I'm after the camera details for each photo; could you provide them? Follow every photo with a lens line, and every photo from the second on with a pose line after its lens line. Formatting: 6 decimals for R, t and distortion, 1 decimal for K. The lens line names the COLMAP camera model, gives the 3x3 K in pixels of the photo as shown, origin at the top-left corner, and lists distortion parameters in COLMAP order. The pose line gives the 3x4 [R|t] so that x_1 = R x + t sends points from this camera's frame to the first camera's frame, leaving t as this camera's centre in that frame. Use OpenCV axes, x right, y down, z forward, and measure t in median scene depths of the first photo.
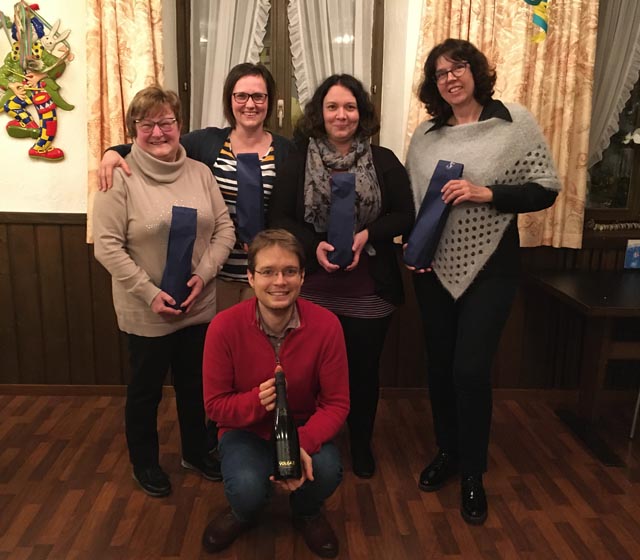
lens RADIAL K [[622.7, 0, 318.0], [0, 622.7, 279.7], [0, 0, 1]] dist [0.042584, 0.000000]
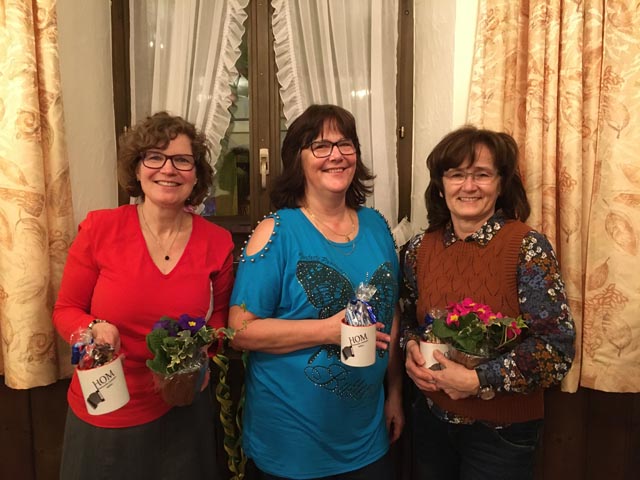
lens RADIAL K [[539.9, 0, 320.6], [0, 539.9, 240.5], [0, 0, 1]] dist [-0.017288, -0.009610]
pose [[0.999283, -0.008603, -0.036867, 0.024123], [0.003909, 0.992078, -0.125559, -0.119680], [0.037655, 0.125325, 0.991401, 0.451677]]
